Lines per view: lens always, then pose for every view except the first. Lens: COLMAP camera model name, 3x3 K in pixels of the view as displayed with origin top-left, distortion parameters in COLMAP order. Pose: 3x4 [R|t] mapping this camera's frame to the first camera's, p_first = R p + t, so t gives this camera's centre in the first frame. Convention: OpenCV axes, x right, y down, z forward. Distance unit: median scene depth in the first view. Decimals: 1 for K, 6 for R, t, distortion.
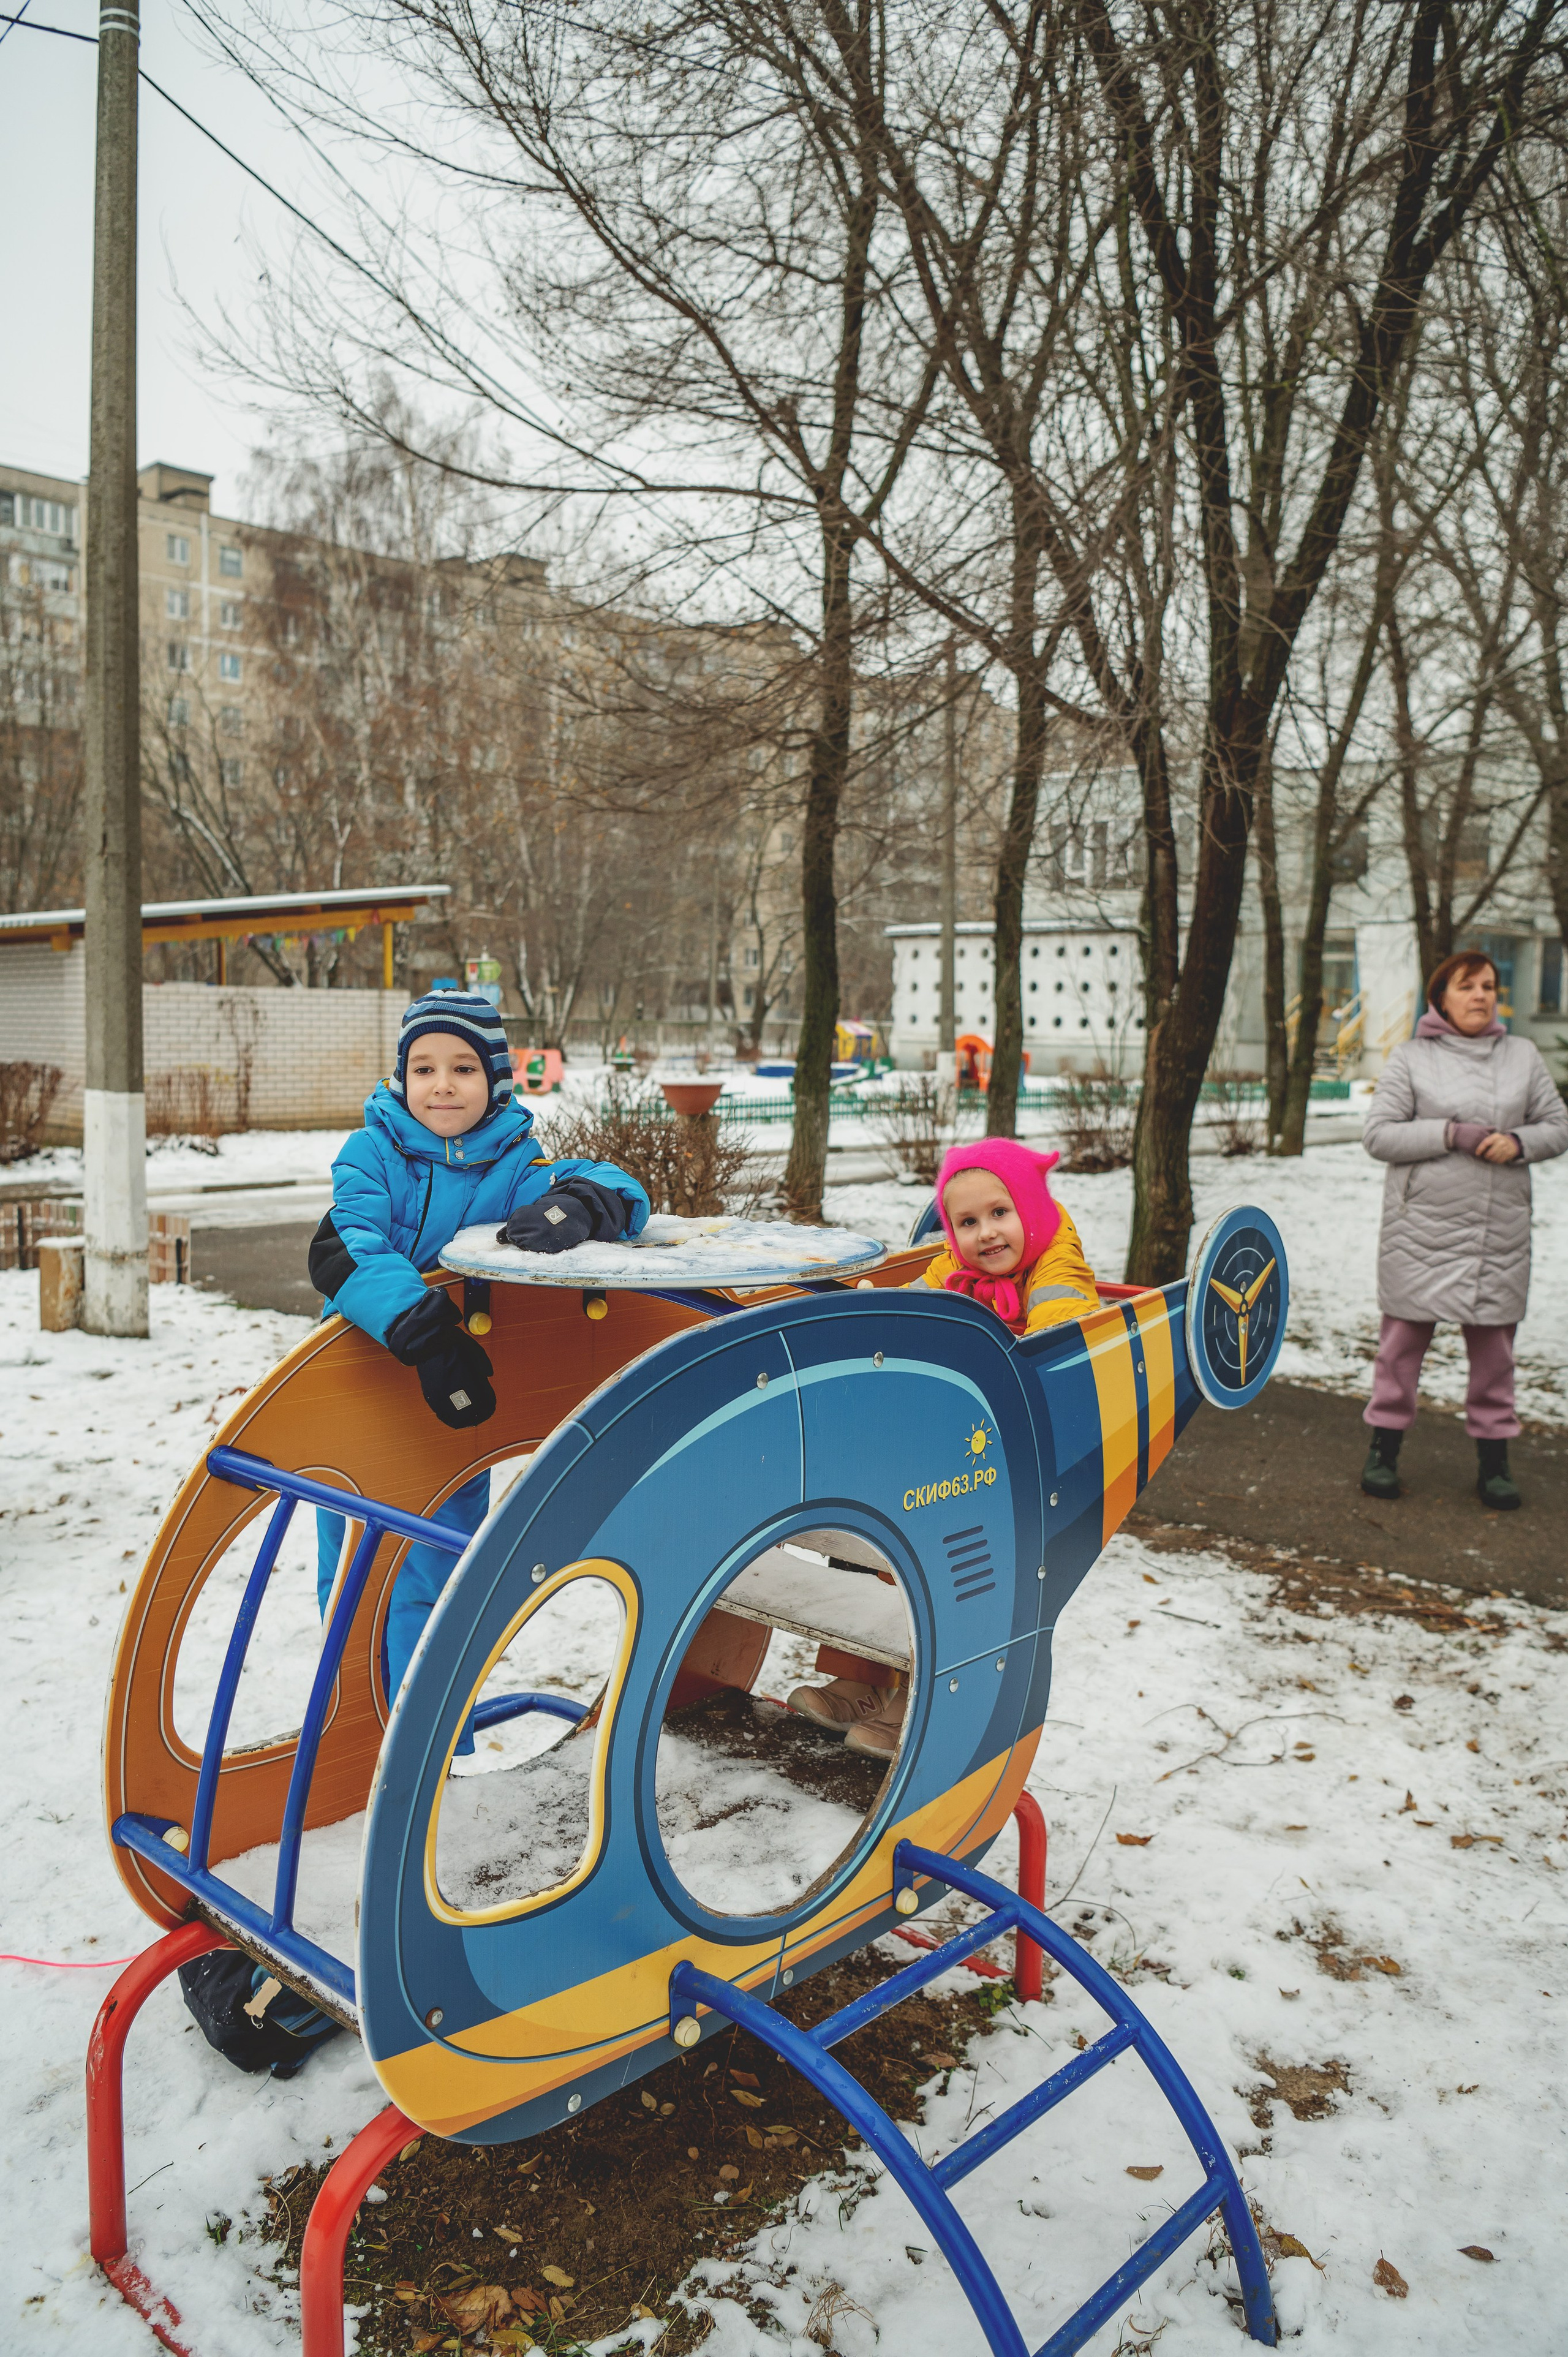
lens RADIAL K [[1743.9, 0, 781.8], [0, 1743.9, 1180.9], [0, 0, 1]] dist [-0.008266, 0.001404]
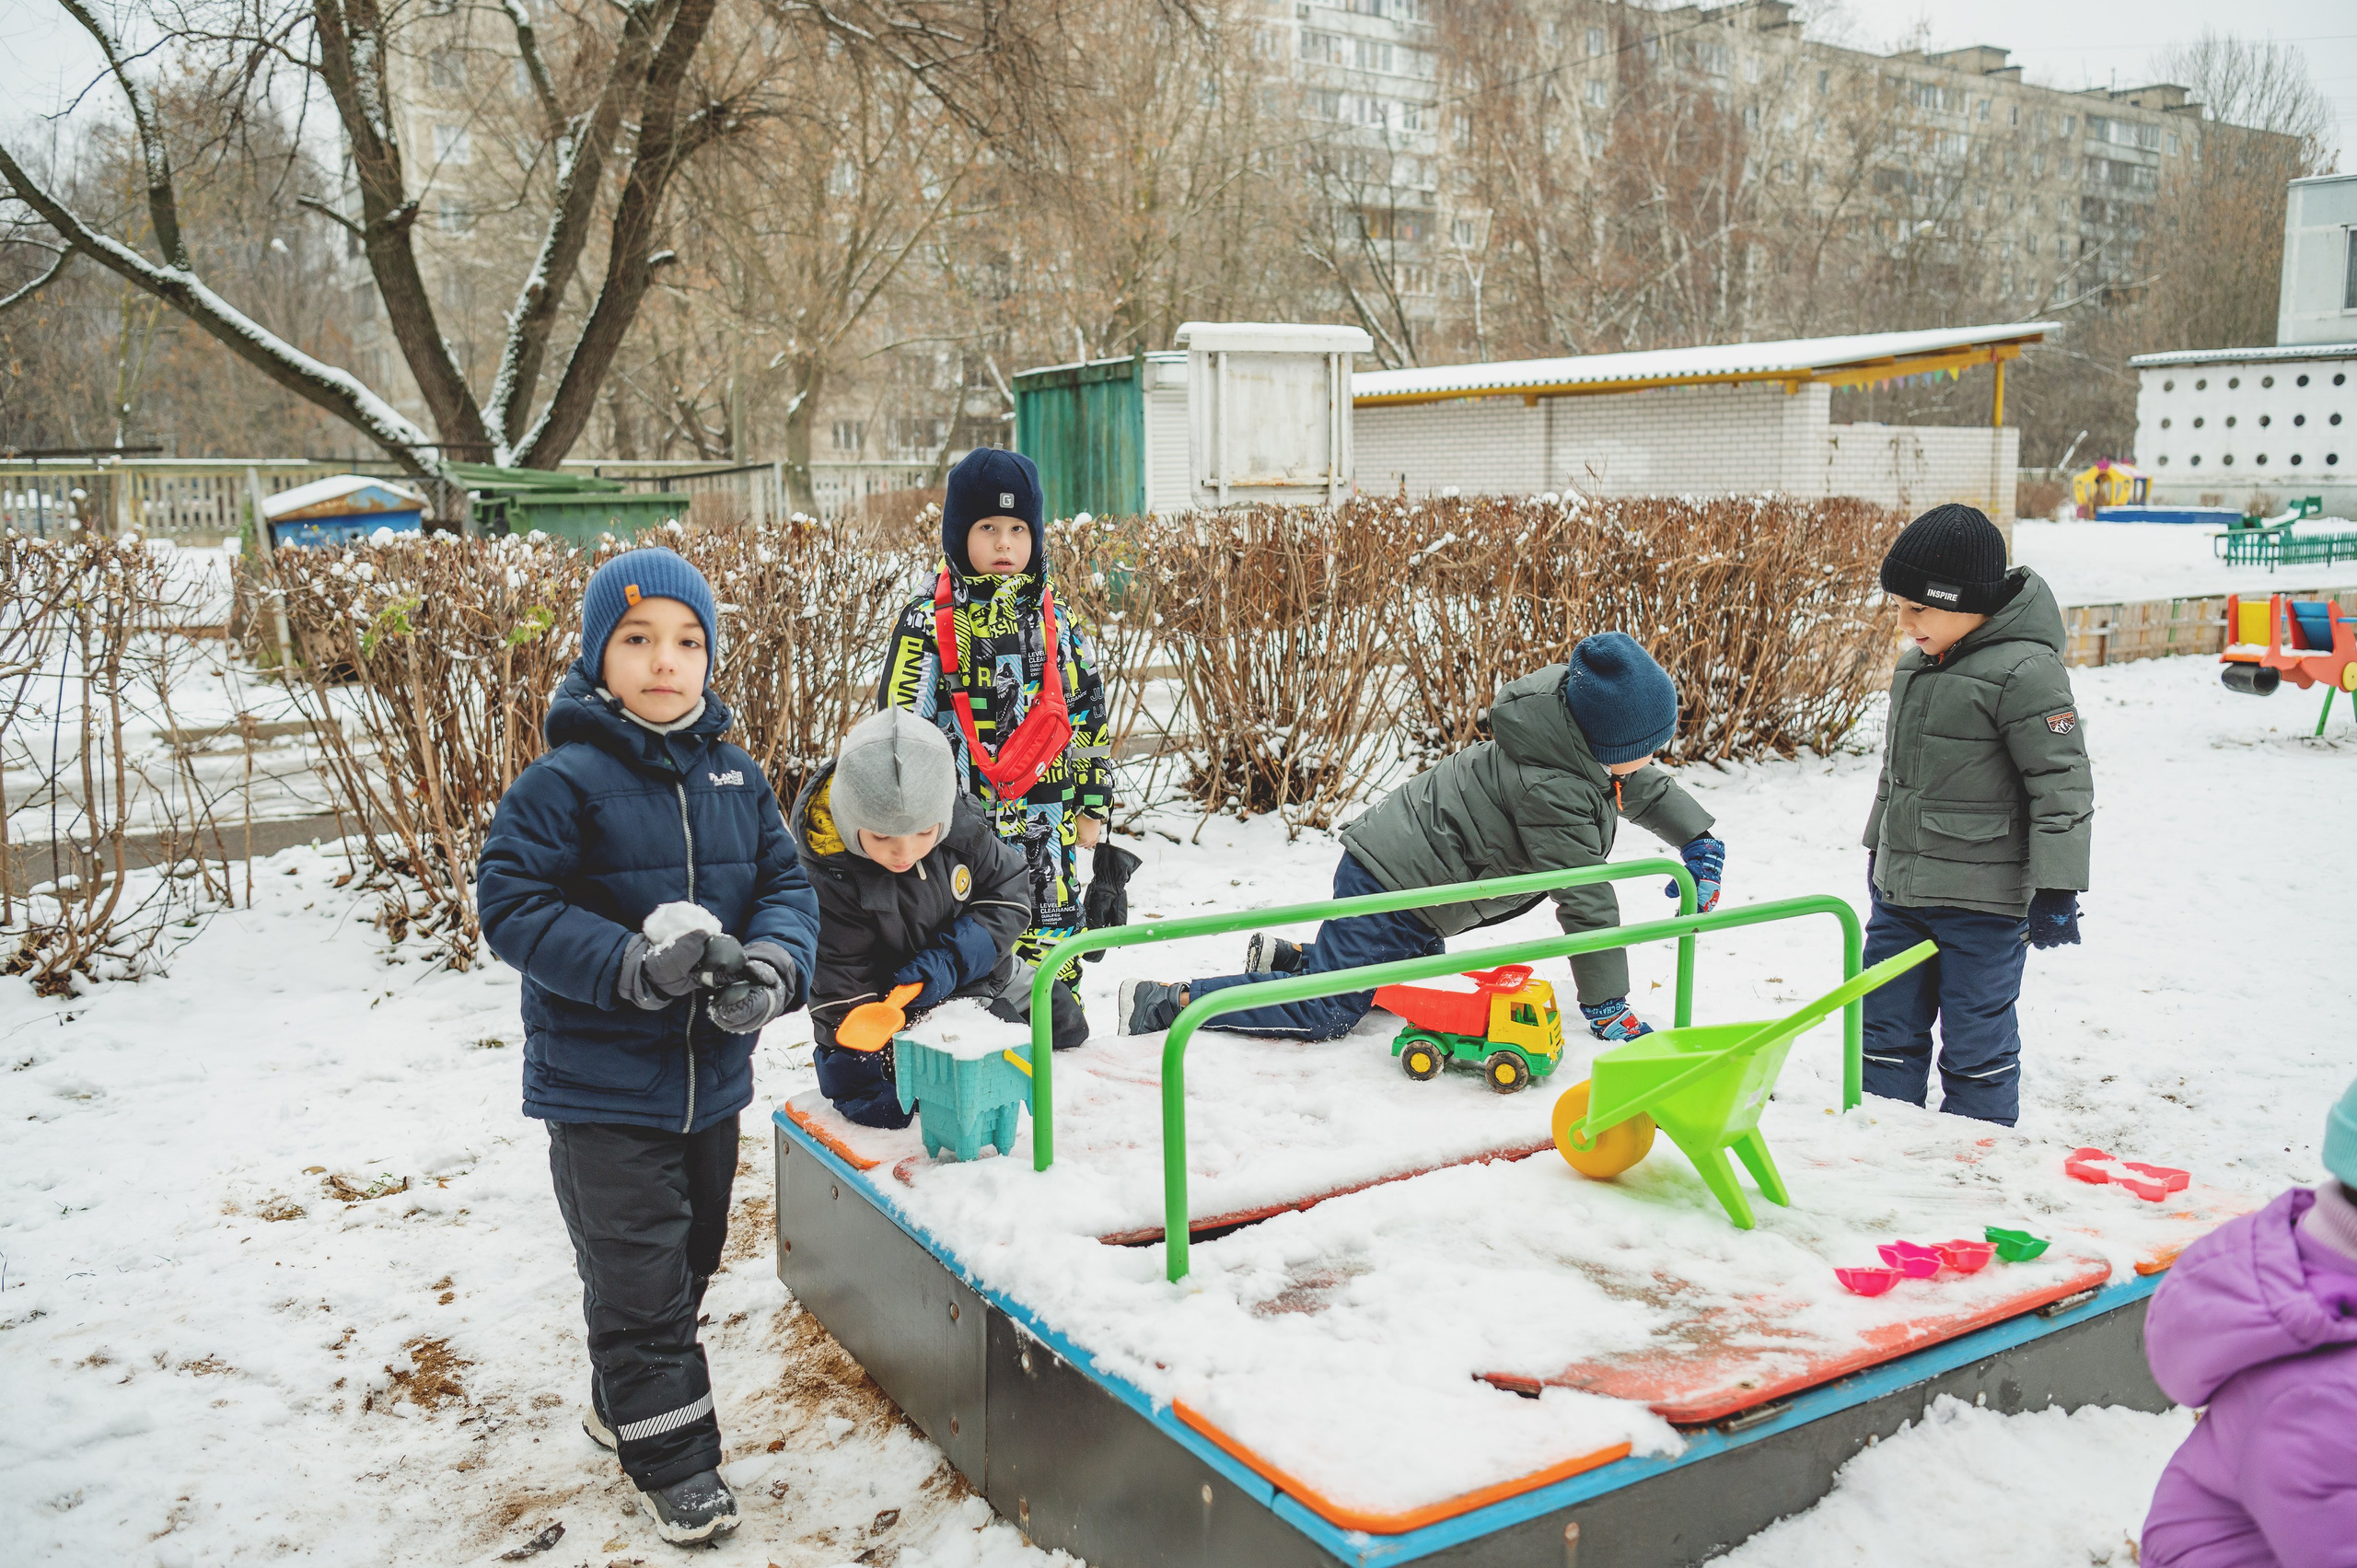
lens RADIAL K [[2010.9, 0, 1175.3], [0, 2010.9, 795.5], [0, 0, 1]] dist [-0.014024, 0.005562]
pose [[0.980616, 0.012318, -0.195549, -0.381078], [-0.000053, 0.998039, 0.062601, 0.025227], [0.195937, -0.061377, 0.978694, -0.198804]]
